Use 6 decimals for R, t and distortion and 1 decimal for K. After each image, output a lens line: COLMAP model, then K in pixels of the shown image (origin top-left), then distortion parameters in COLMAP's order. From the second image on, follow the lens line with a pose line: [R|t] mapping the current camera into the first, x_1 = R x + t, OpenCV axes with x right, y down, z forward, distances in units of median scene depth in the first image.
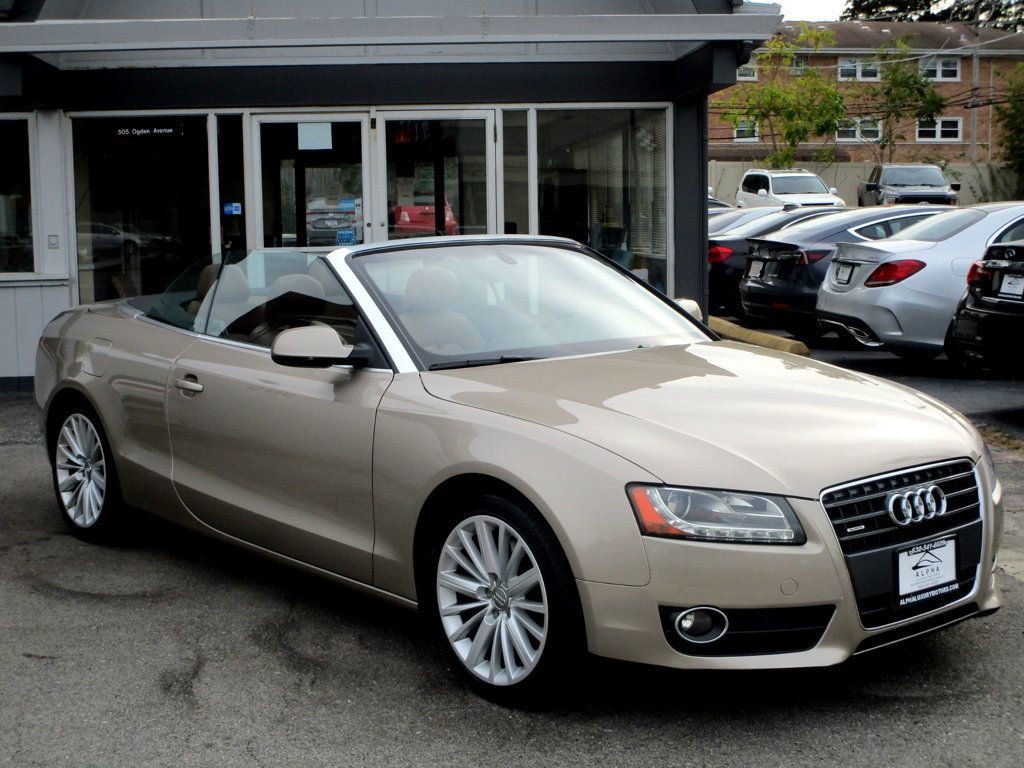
lens RADIAL K [[1495.7, 0, 514.6], [0, 1495.7, 385.1], [0, 0, 1]] dist [-0.065074, -0.055806]
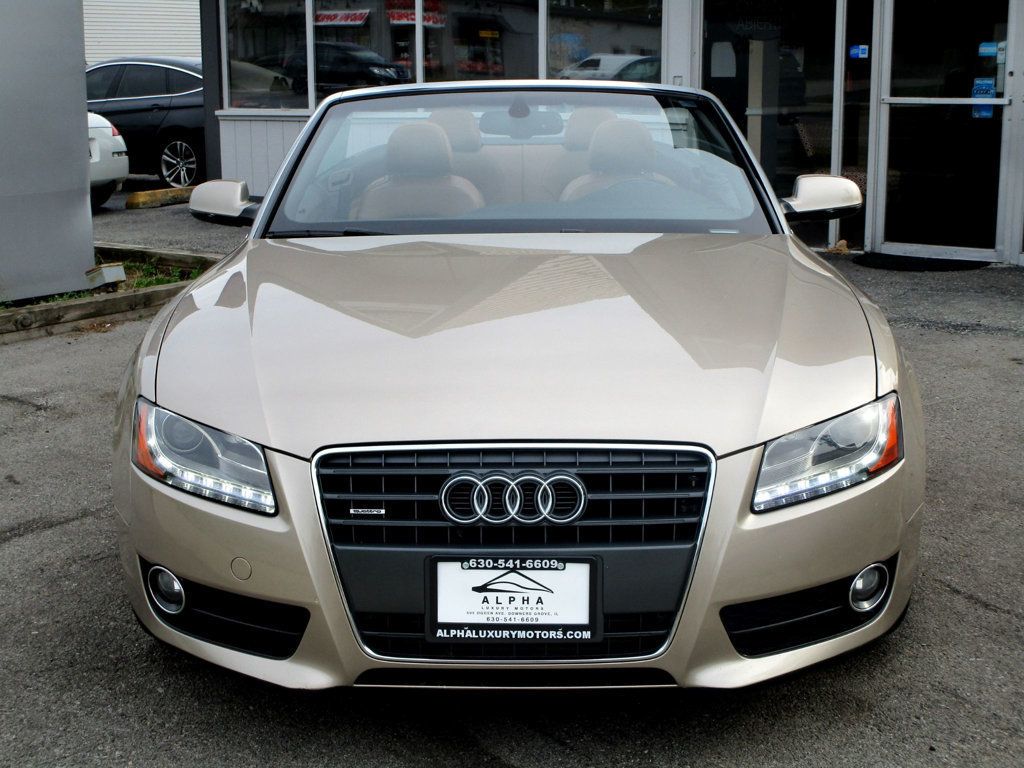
lens RADIAL K [[1495.7, 0, 514.6], [0, 1495.7, 385.1], [0, 0, 1]] dist [-0.065074, -0.055806]
pose [[0.749459, 0.145796, -0.645798, 0.700723], [-0.079534, 0.988213, 0.130800, -0.056529], [0.657256, -0.046666, 0.752221, 0.510260]]
